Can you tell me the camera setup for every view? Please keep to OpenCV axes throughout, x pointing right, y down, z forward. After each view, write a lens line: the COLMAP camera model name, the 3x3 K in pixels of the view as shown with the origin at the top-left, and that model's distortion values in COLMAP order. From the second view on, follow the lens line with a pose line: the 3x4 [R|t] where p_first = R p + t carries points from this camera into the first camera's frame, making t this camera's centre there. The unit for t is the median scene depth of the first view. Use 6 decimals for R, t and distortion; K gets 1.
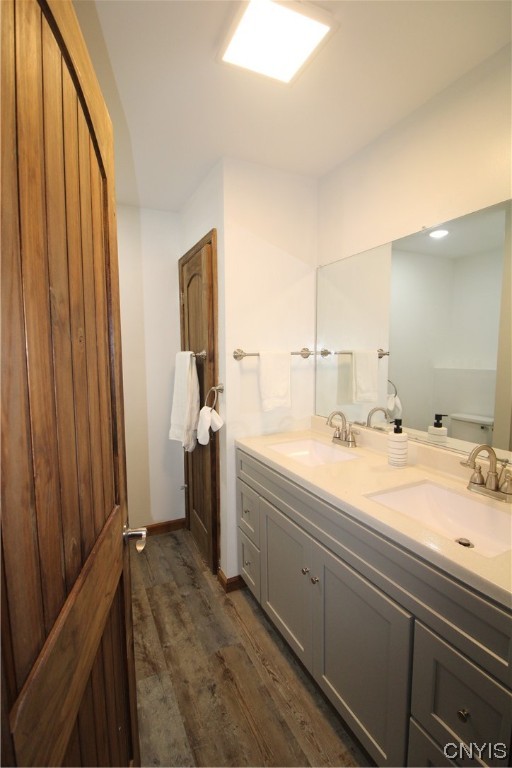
lens RADIAL K [[355.0, 0, 257.0], [0, 355.0, 381.6], [0, 0, 1]] dist [-0.016884, -0.001950]
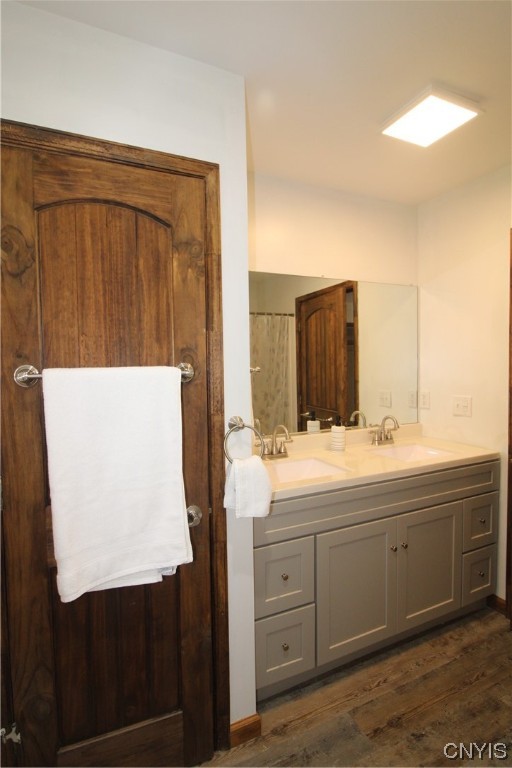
lens RADIAL K [[395.9, 0, 257.0], [0, 395.9, 385.4], [0, 0, 1]] dist [-0.000918, -0.000848]
pose [[0.020637, -0.061805, 0.997875, -1.037401], [0.098234, 0.993383, 0.059496, -0.120754], [-0.994949, 0.096798, 0.026572, 1.223550]]
